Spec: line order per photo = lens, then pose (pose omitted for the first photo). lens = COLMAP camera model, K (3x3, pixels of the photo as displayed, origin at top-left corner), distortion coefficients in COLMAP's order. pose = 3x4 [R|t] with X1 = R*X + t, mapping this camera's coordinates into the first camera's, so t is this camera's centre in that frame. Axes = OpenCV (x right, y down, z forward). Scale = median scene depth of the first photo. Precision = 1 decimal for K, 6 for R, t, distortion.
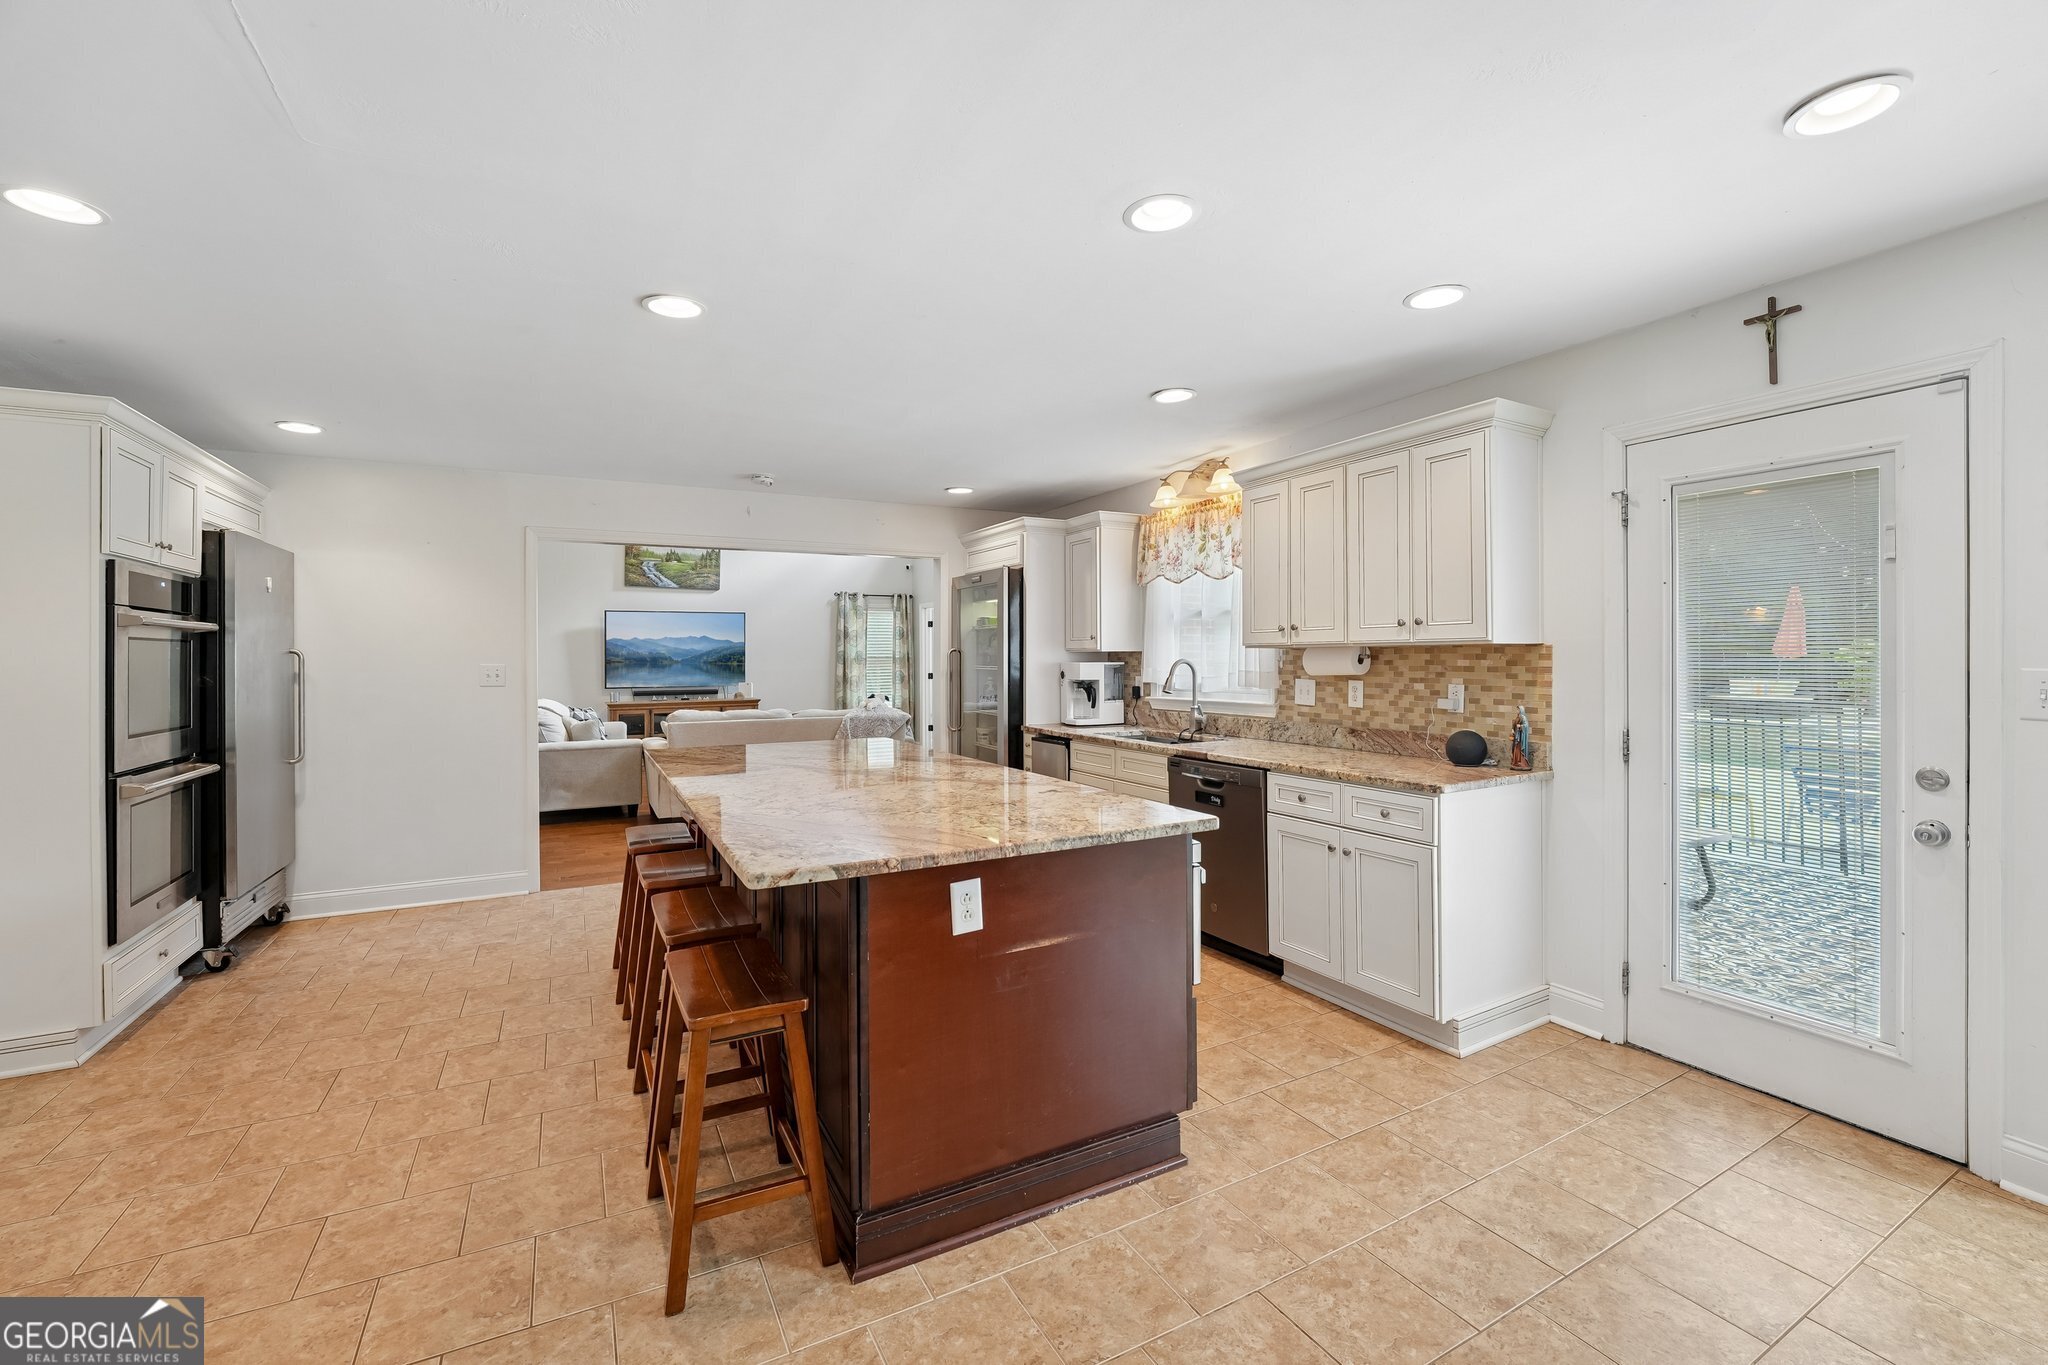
lens RADIAL K [[842.3, 0, 1018.4], [0, 842.3, 664.1], [0, 0, 1]] dist [-0.022117, -0.000304]
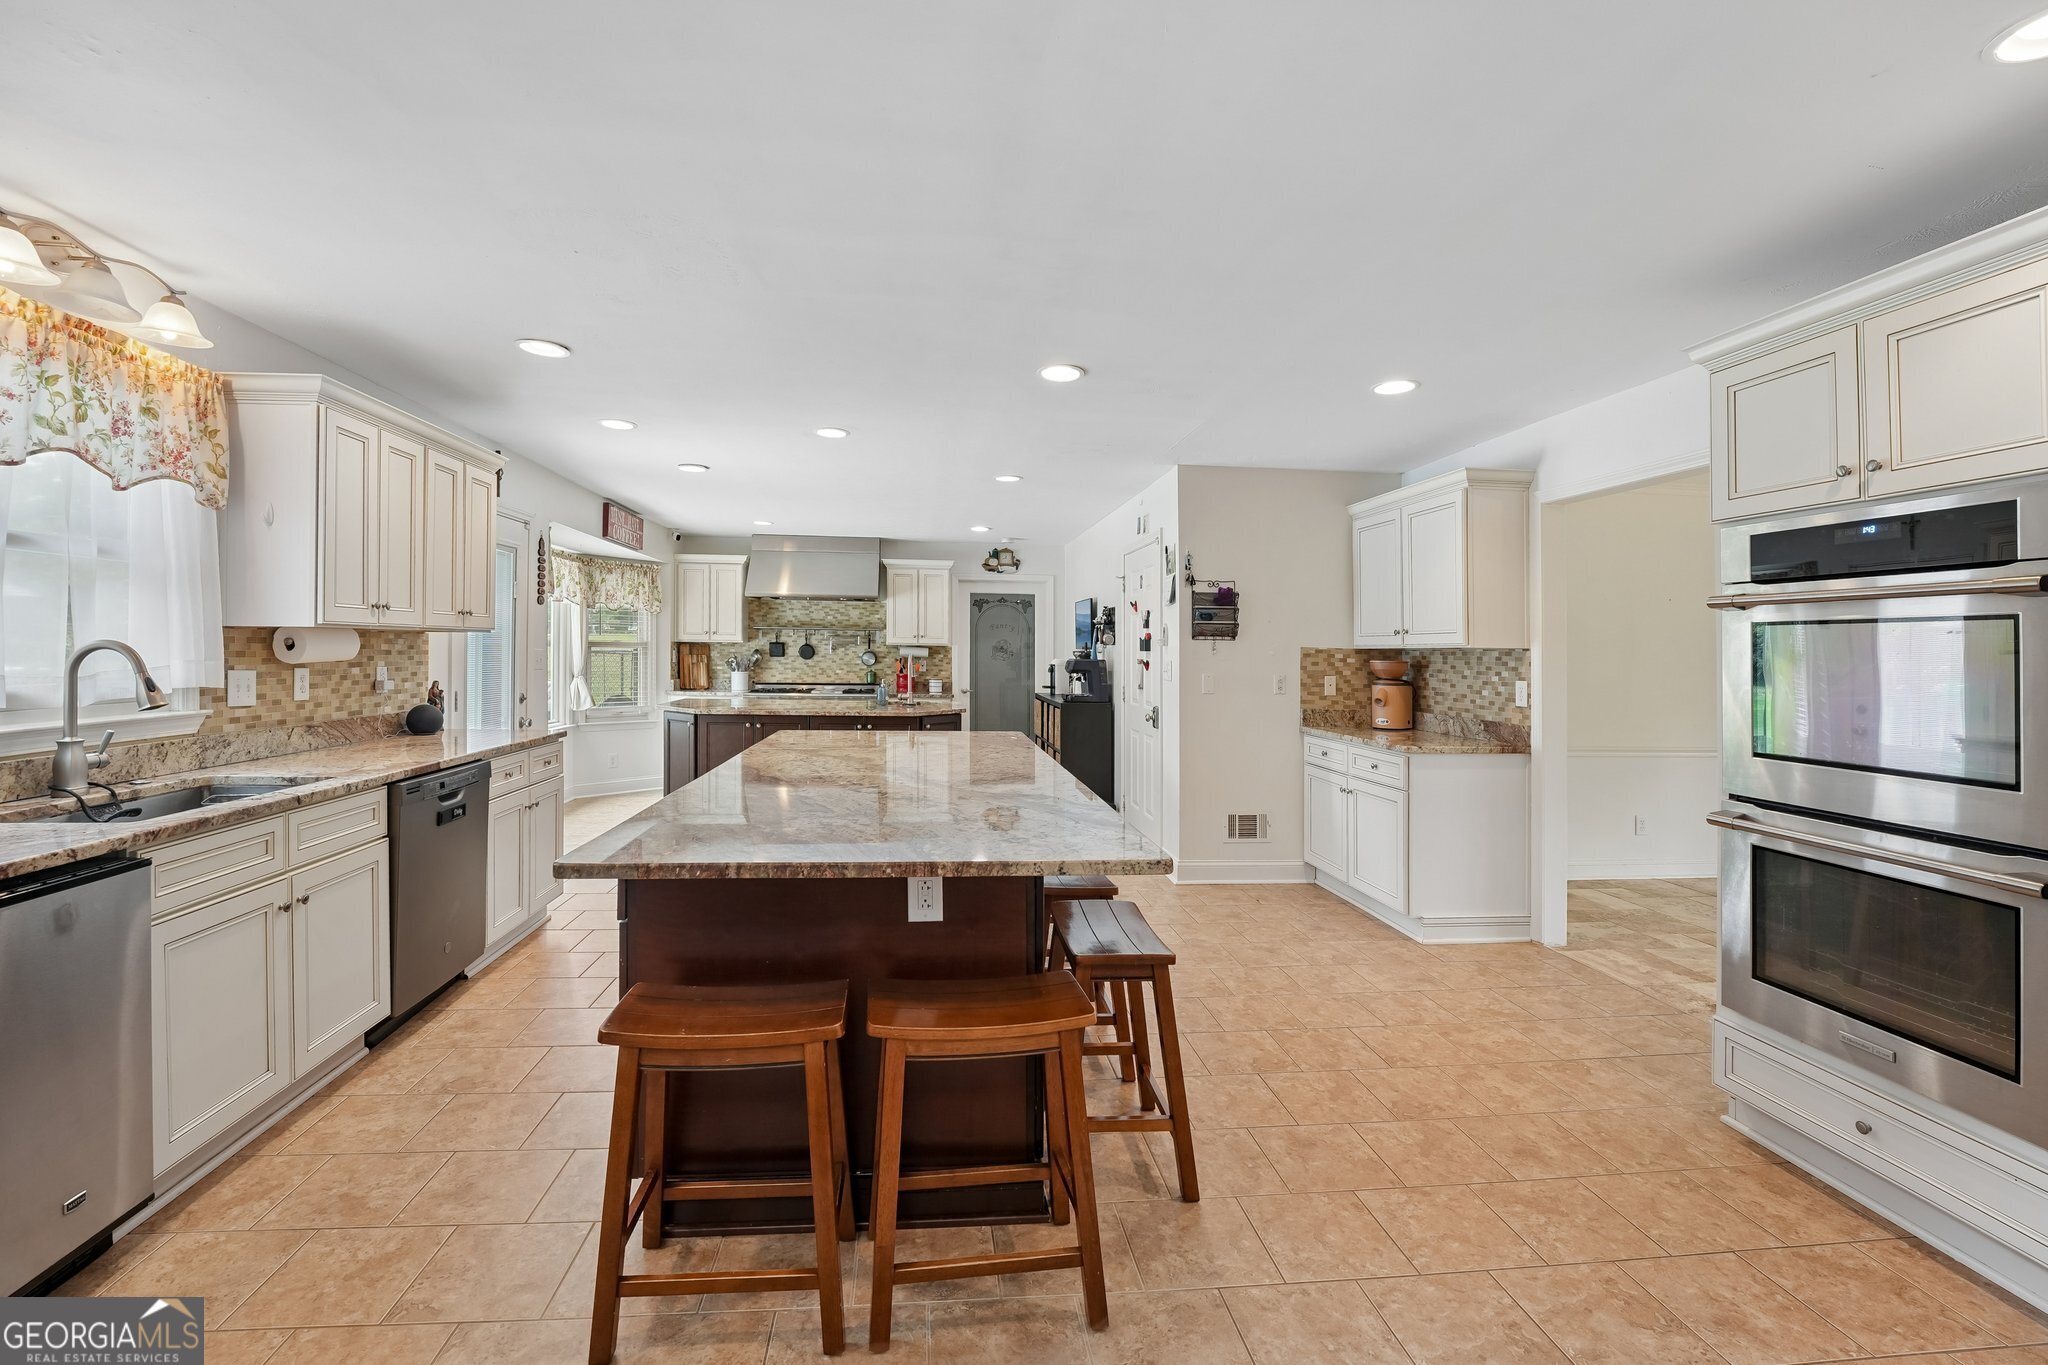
lens RADIAL K [[876.8, 0, 994.6], [0, 876.8, 643.6], [0, 0, 1]] dist [-0.019880, 0.000227]
pose [[-0.919180, -0.003823, 0.393820, -0.566011], [-0.005099, 0.999985, -0.002192, -0.006348], [-0.393805, -0.004023, -0.919185, 1.511445]]
